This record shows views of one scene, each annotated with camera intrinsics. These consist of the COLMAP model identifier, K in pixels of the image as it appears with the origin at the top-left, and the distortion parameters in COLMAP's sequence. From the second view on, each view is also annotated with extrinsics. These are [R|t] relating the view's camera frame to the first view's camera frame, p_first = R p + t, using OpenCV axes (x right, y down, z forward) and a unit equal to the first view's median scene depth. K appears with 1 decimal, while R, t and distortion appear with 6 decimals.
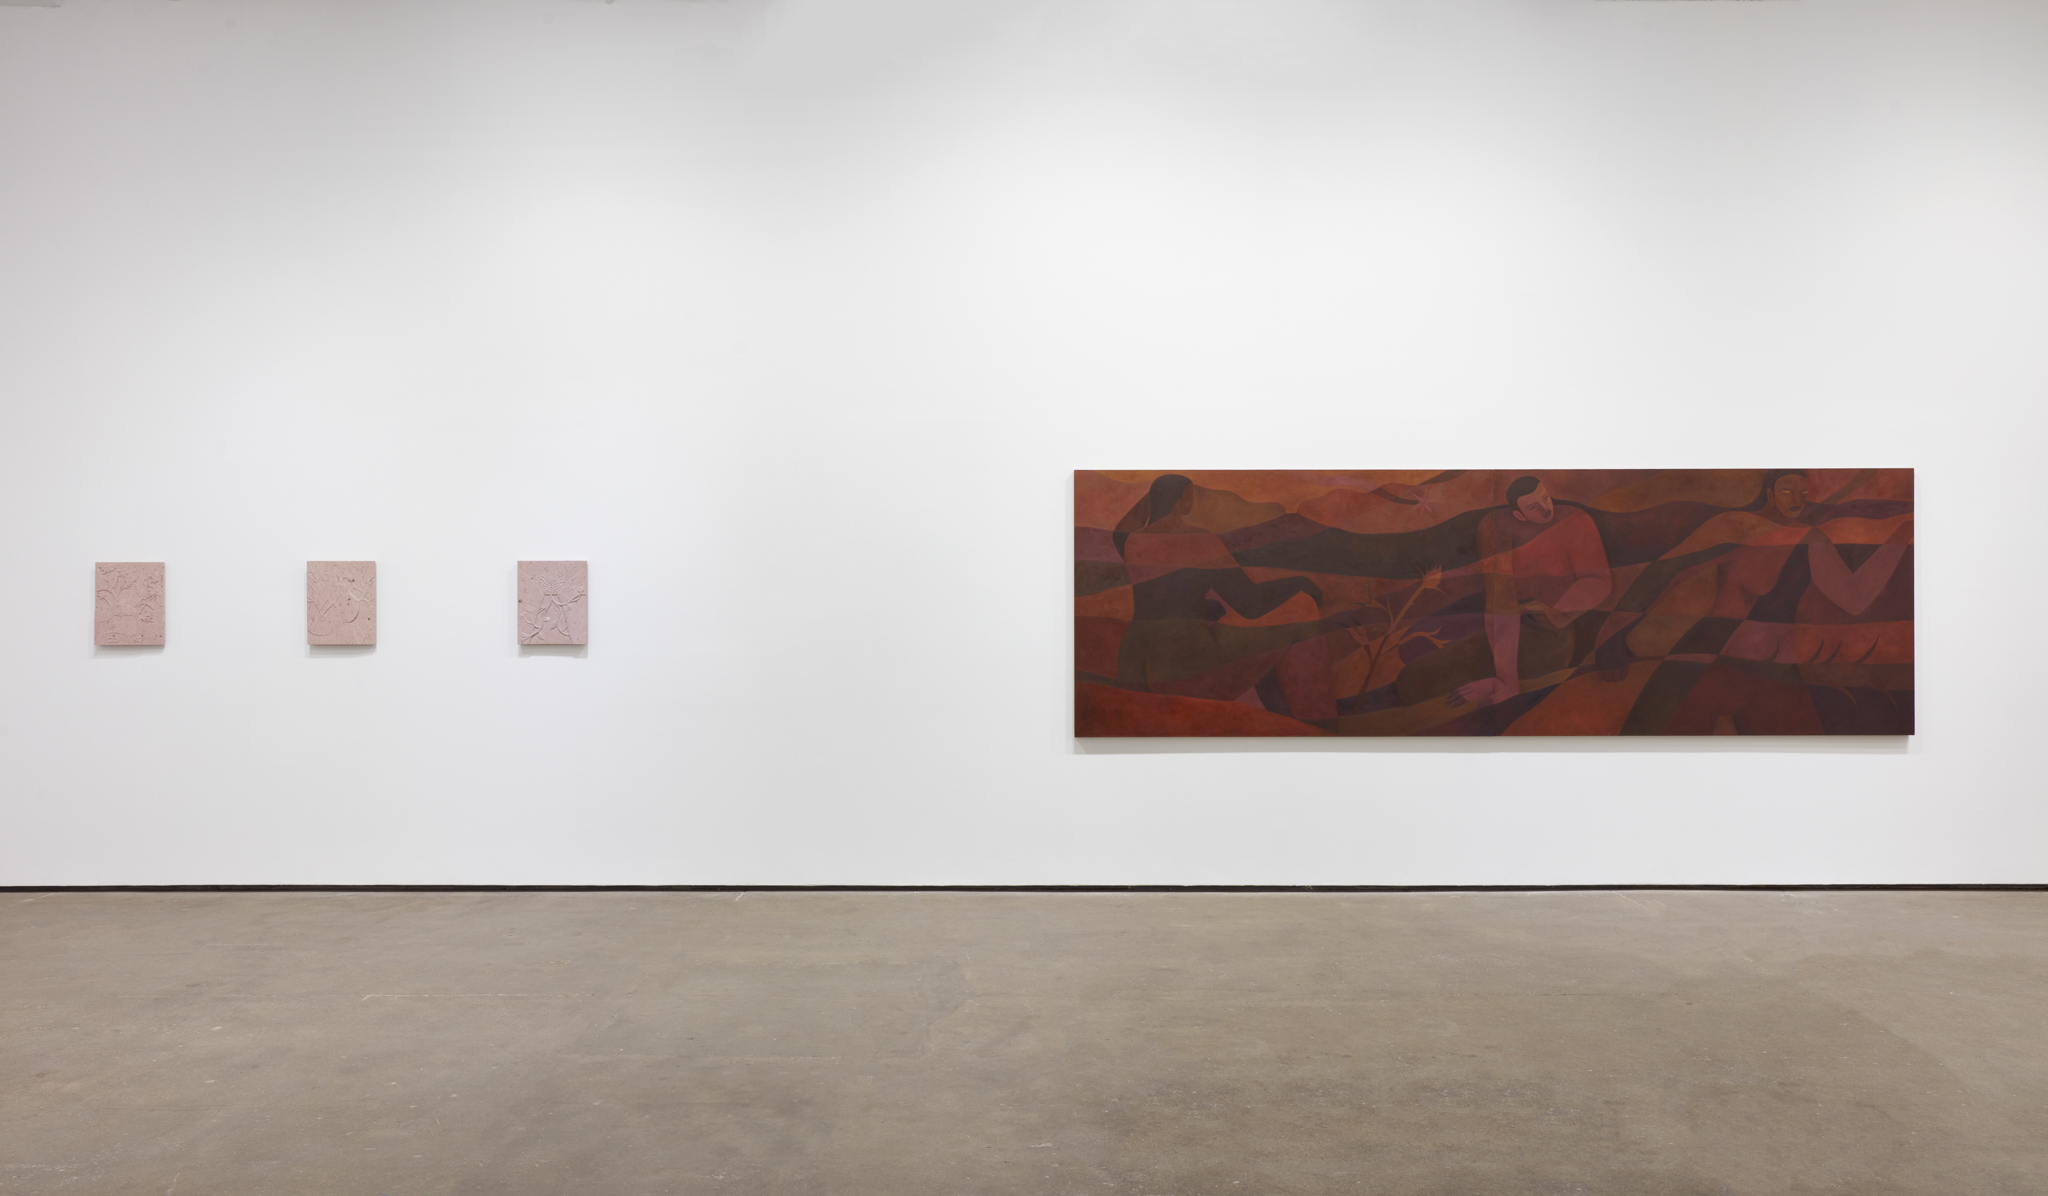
lens RADIAL K [[1492.8, 0, 1021.3], [0, 1492.8, 597.0], [0, 0, 1]] dist [-0.018604, 0.032678]
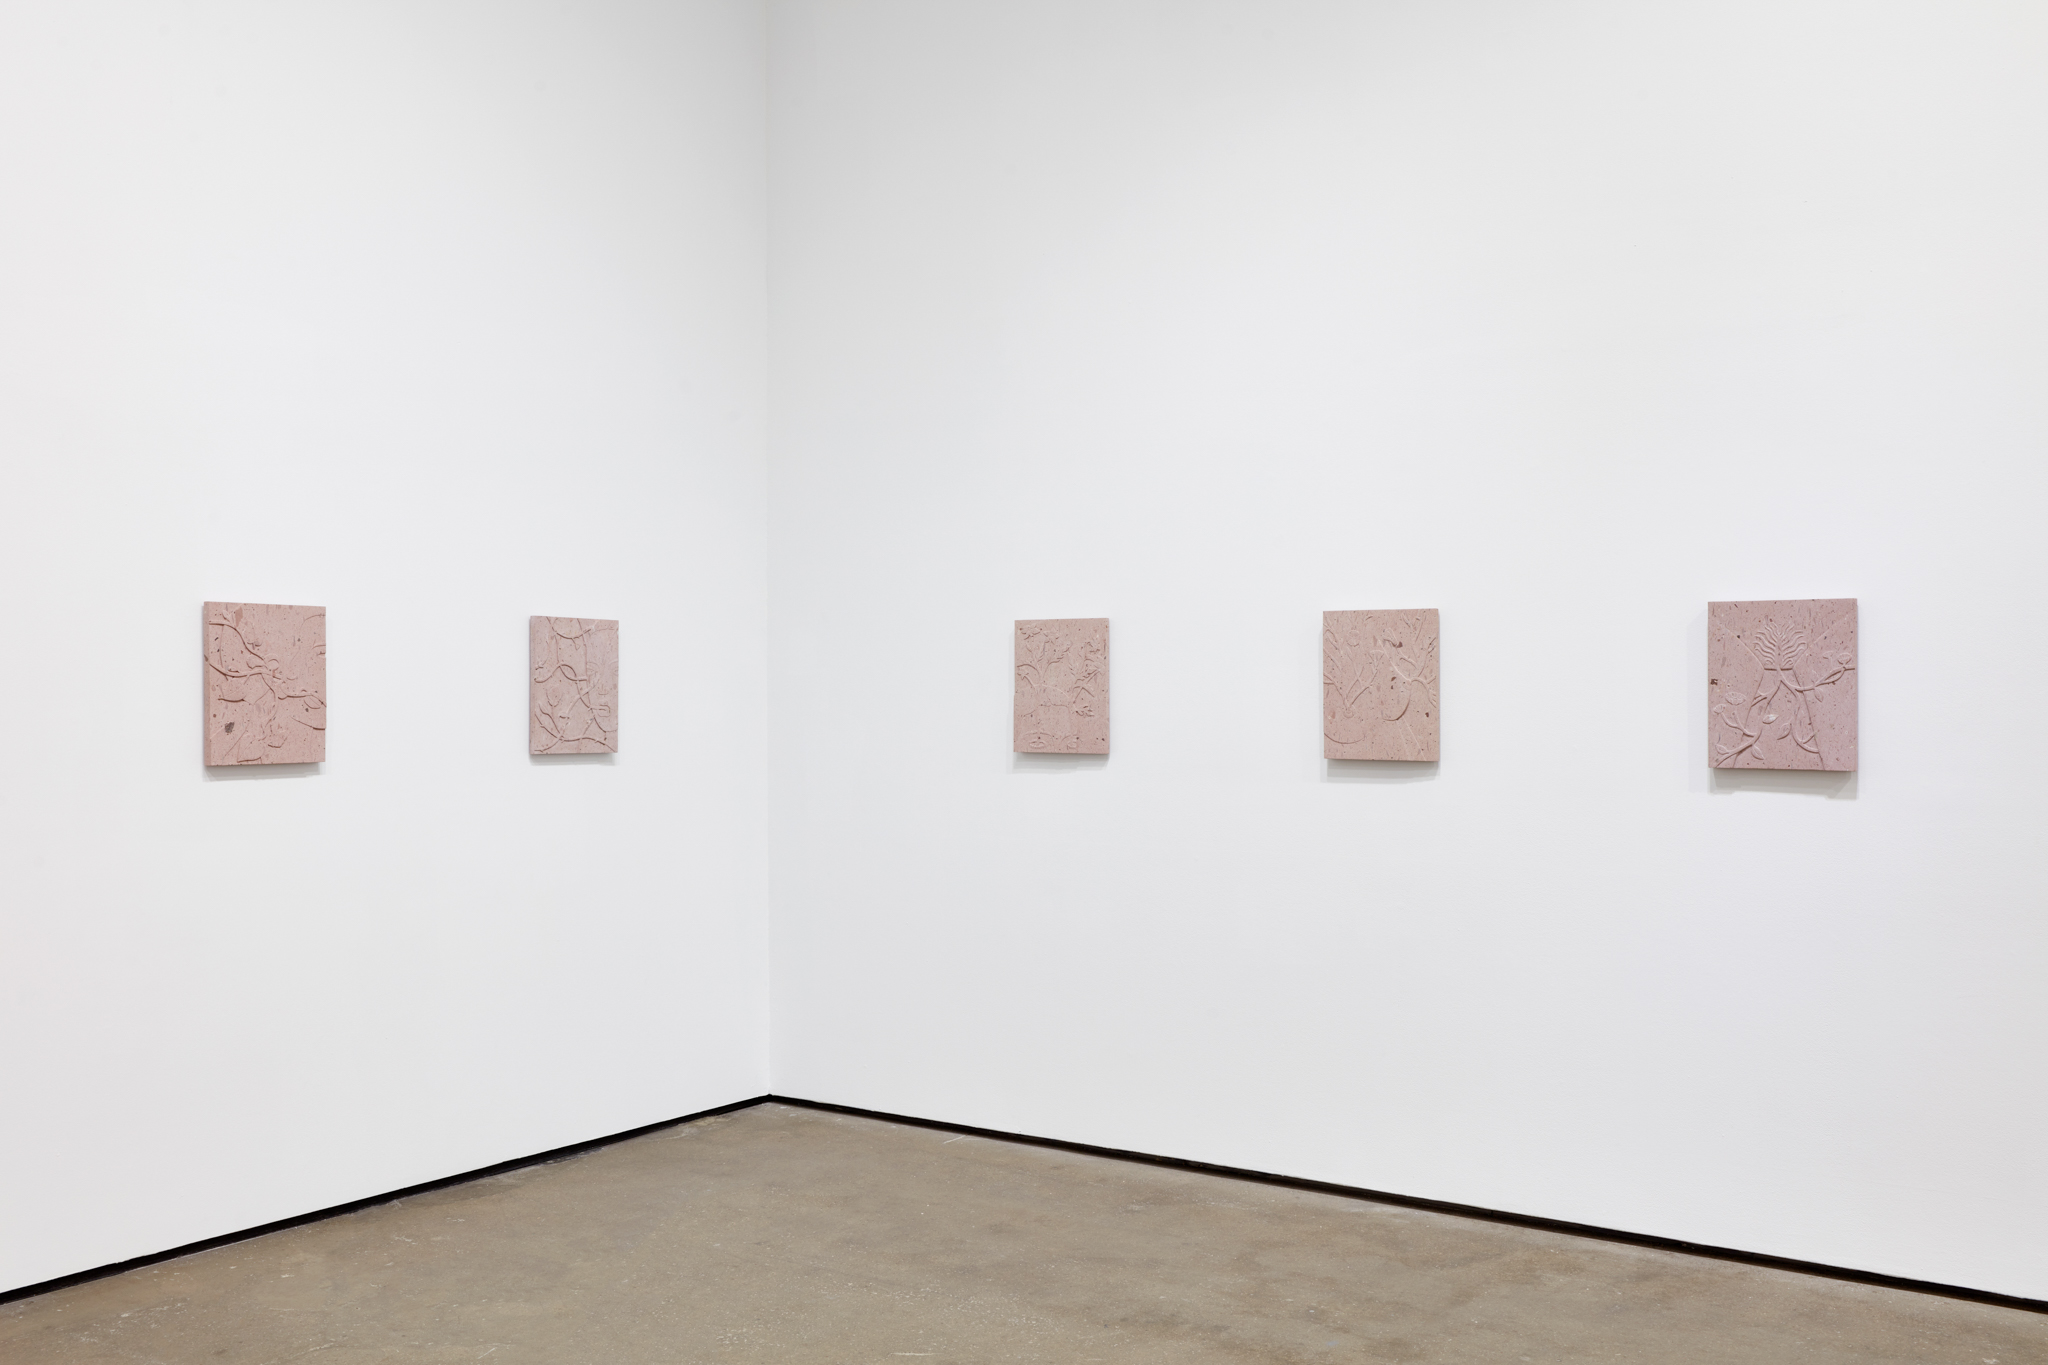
lens RADIAL K [[1934.7, 0, 1036.2], [0, 1934.7, 688.6], [0, 0, 1]] dist [0.038395, 0.000000]
pose [[0.833771, 0.001853, -0.552107, -0.165694], [0.001103, 0.999987, 0.005022, 0.001539], [0.552109, -0.004796, 0.833758, 0.328511]]
